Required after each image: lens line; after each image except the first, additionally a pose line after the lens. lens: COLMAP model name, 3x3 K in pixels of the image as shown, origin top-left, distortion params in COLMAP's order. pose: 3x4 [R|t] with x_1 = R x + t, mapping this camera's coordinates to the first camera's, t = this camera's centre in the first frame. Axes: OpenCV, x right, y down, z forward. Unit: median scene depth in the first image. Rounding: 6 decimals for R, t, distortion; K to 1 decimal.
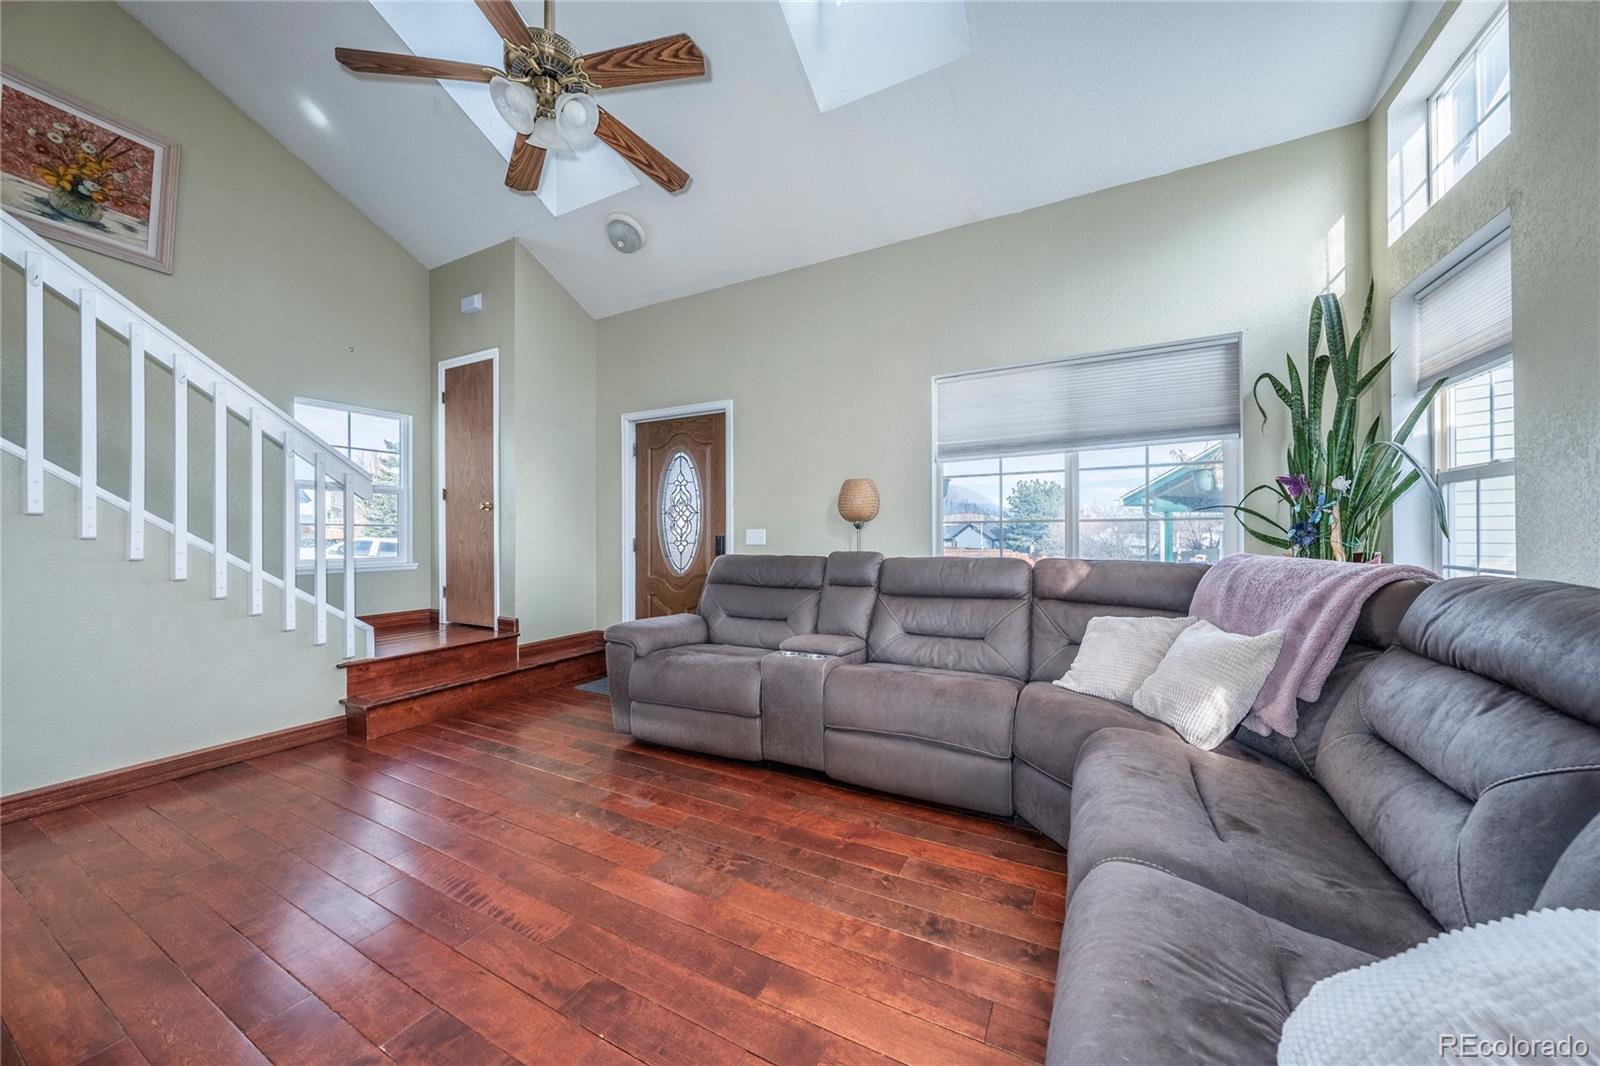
lens RADIAL K [[551.3, 0, 826.4], [0, 551.3, 533.2], [0, 0, 1]] dist [-0.003277, -0.000160]
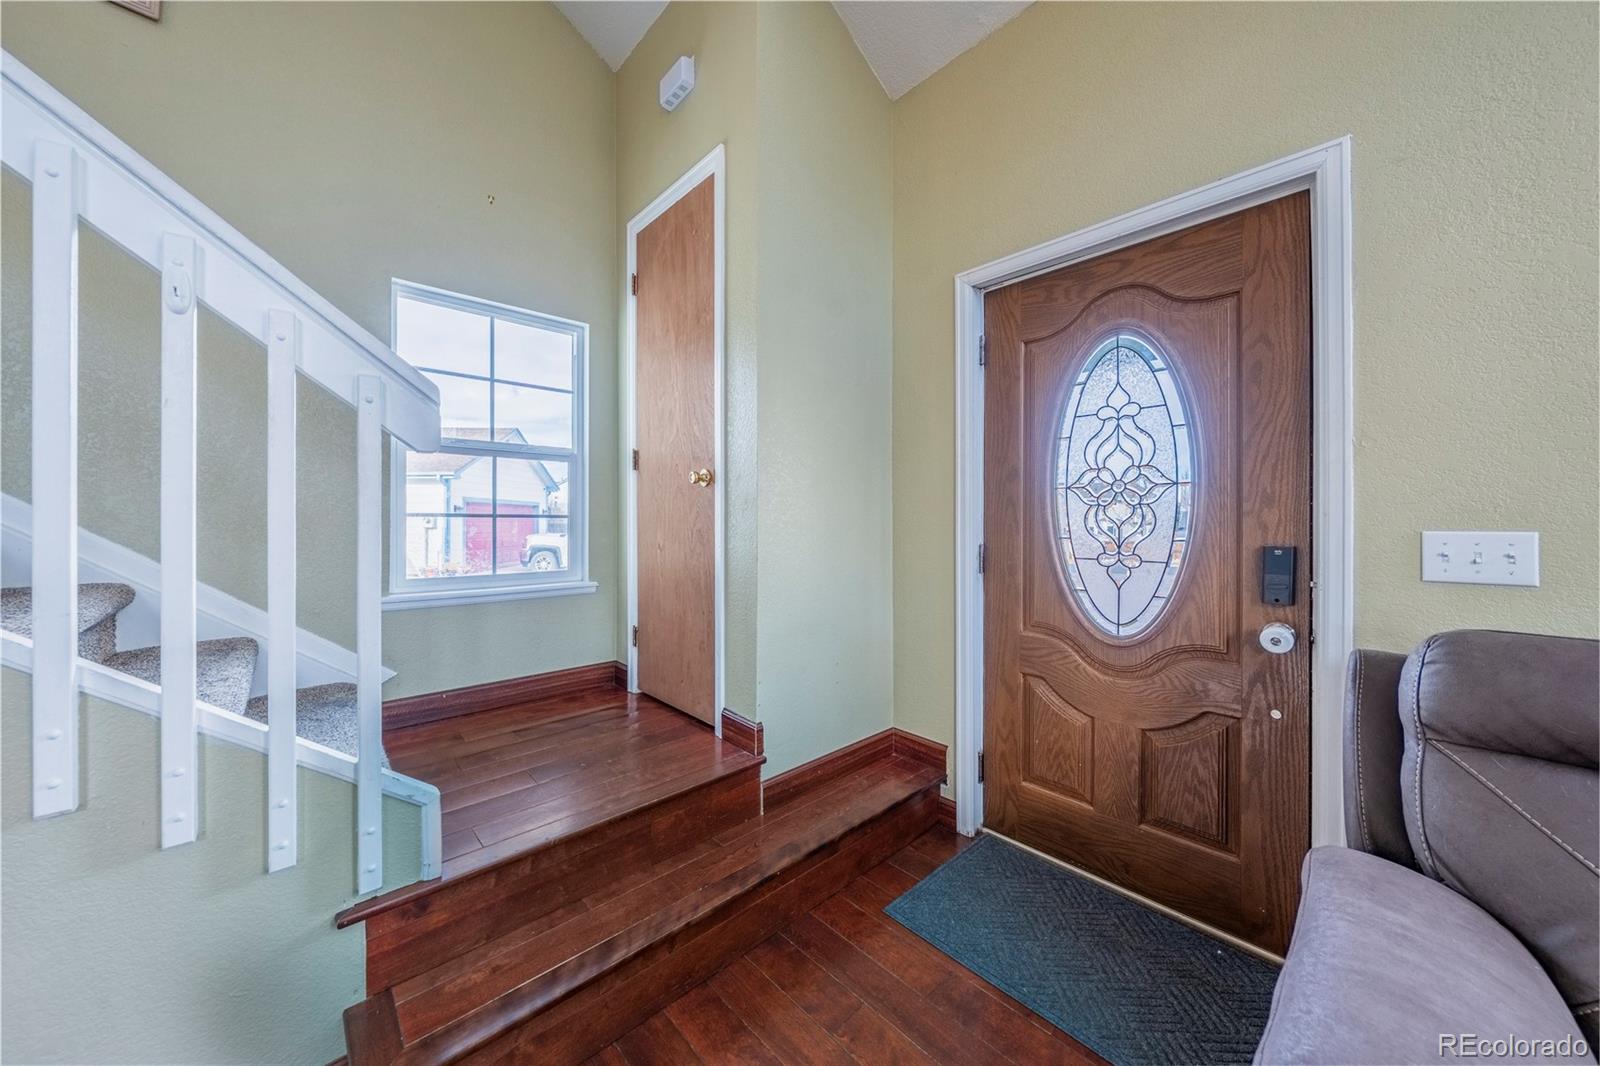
lens RADIAL K [[551.3, 0, 800.3], [0, 551.3, 525.4], [0, 0, 1]] dist [-0.003277, -0.000160]
pose [[0.933195, 0.006784, -0.359307, -0.354121], [-0.003945, 0.999955, 0.008634, -0.010584], [0.359350, -0.006640, 0.933179, 0.566261]]
